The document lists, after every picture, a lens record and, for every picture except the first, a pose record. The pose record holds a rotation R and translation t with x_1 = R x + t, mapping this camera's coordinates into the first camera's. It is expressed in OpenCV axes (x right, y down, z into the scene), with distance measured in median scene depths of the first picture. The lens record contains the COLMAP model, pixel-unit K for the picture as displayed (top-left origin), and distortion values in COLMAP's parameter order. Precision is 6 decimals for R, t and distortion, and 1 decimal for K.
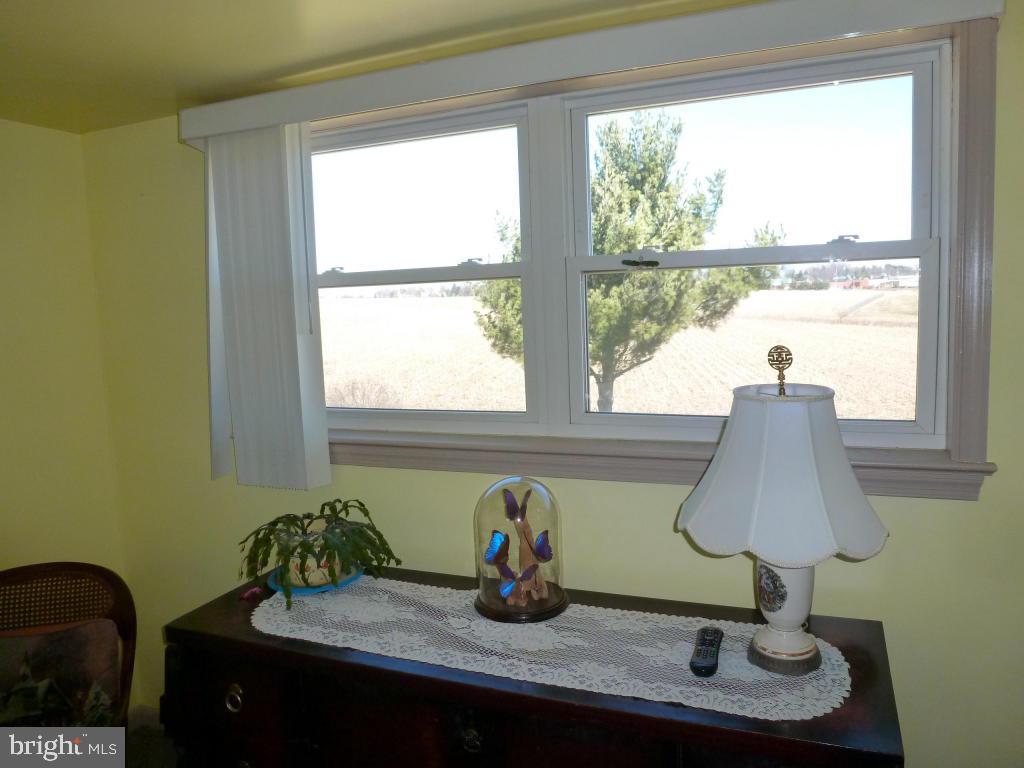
lens RADIAL K [[729.5, 0, 519.2], [0, 729.5, 381.4], [0, 0, 1]] dist [-0.053344, 0.007017]
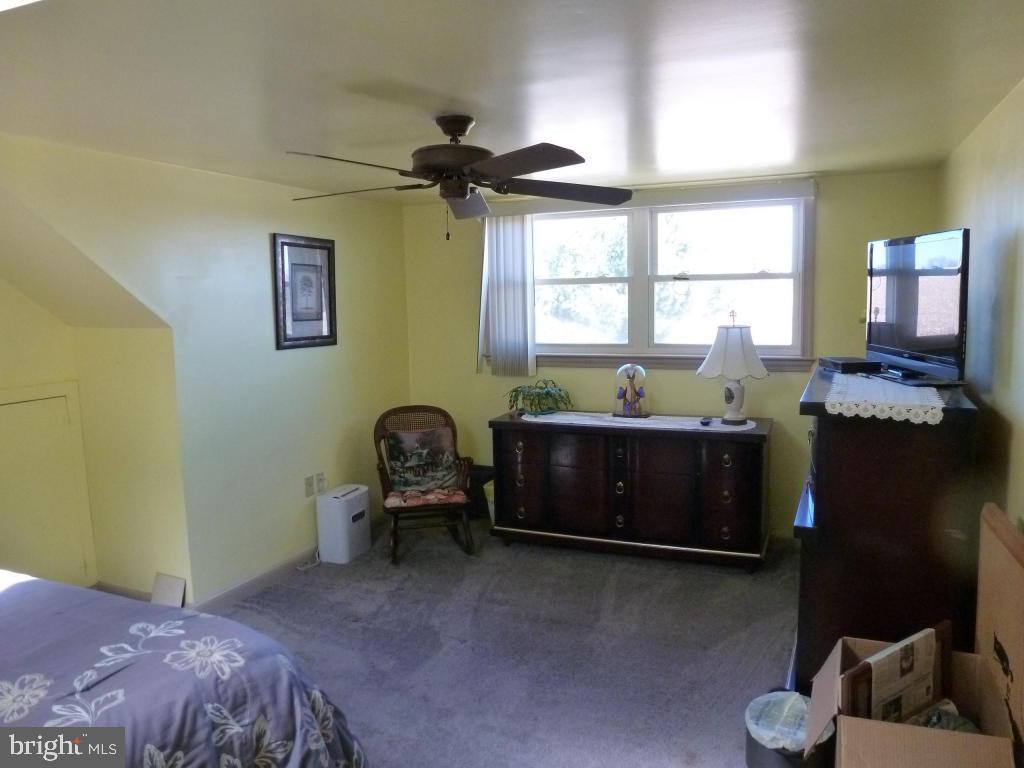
lens RADIAL K [[729.5, 0, 519.2], [0, 729.5, 381.4], [0, 0, 1]] dist [-0.053344, 0.007017]
pose [[0.999799, 0.019122, -0.005946, -0.352921], [-0.019080, 0.999794, 0.006962, 0.173948], [0.006078, -0.006847, 0.999958, -1.429156]]
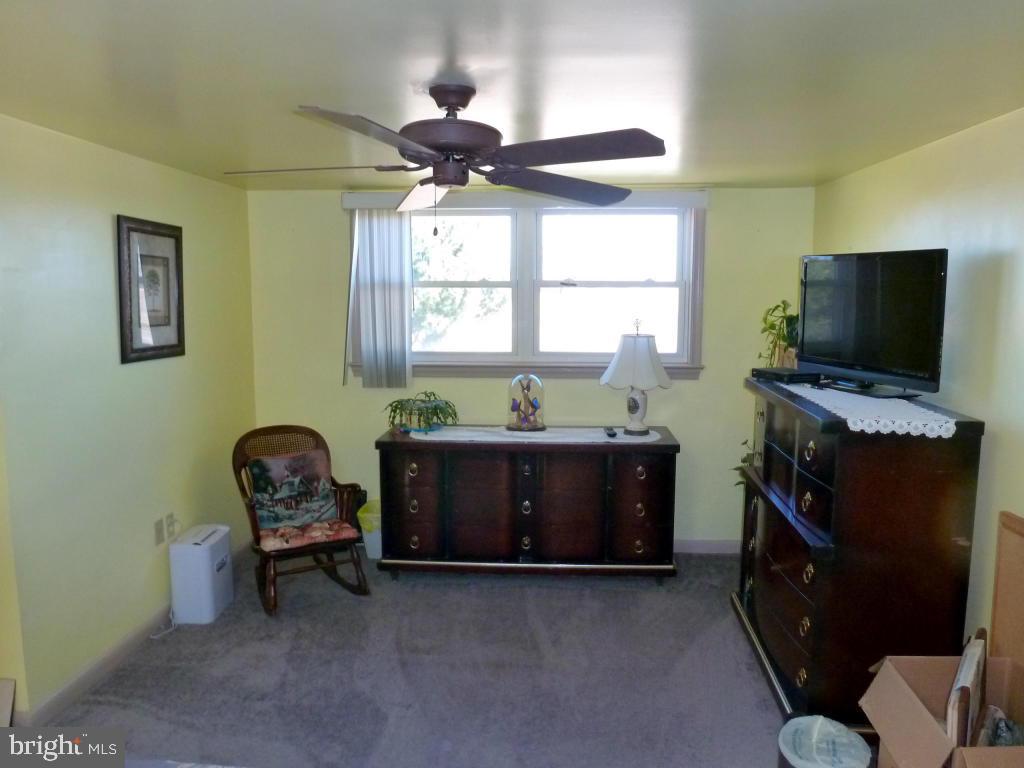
lens RADIAL K [[731.7, 0, 525.3], [0, 731.7, 380.0], [0, 0, 1]] dist [-0.073815, 0.041536]
pose [[0.944471, 0.001943, 0.328589, -0.743622], [-0.002654, 0.999995, 0.001715, 0.141462], [-0.328584, -0.002492, 0.944471, -1.168229]]
